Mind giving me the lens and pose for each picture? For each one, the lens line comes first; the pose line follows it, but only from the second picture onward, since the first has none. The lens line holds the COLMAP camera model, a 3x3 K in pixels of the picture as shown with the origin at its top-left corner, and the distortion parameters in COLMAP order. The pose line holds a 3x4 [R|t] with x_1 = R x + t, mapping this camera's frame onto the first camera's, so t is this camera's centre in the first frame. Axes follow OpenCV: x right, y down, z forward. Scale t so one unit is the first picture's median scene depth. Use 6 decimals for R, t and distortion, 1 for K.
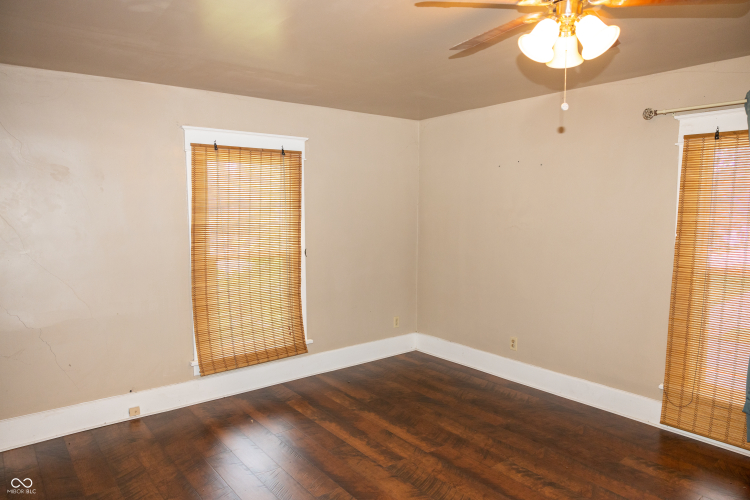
lens RADIAL K [[503.3, 0, 377.0], [0, 503.3, 250.4], [0, 0, 1]] dist [0.001193, 0.002401]
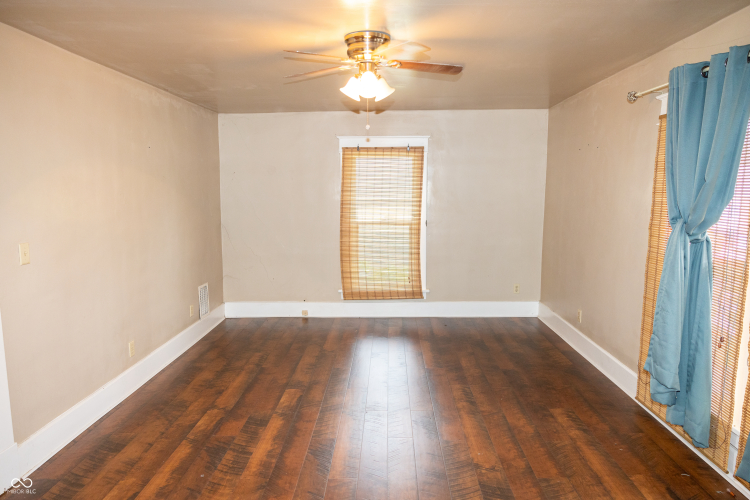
lens RADIAL K [[502.7, 0, 379.1], [0, 502.7, 251.1], [0, 0, 1]] dist [-0.001696, 0.001879]
pose [[0.766251, 0.074572, -0.638199, 0.705590], [-0.048871, 0.997129, 0.057835, 0.007925], [0.640680, -0.013127, 0.767696, -0.107513]]
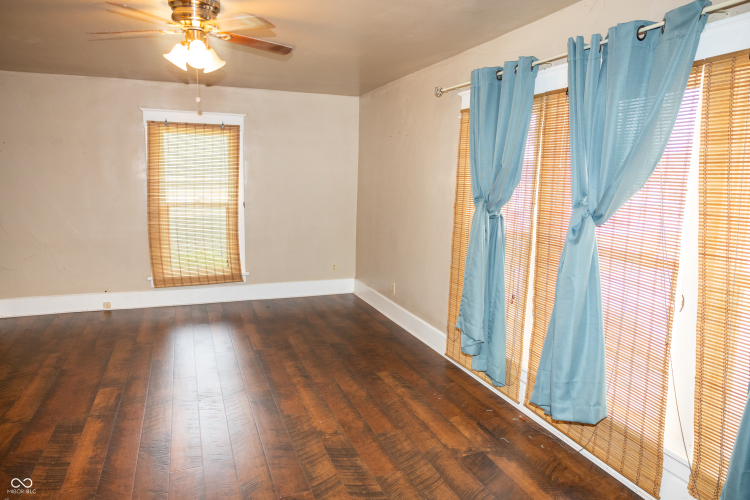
lens RADIAL K [[503.3, 0, 377.0], [0, 503.3, 250.4], [0, 0, 1]] dist [0.001193, 0.002401]
pose [[0.951955, 0.064336, -0.299404, 0.666034], [-0.045689, 0.996578, 0.068876, 0.019576], [0.302811, -0.051887, 0.951637, -0.151388]]
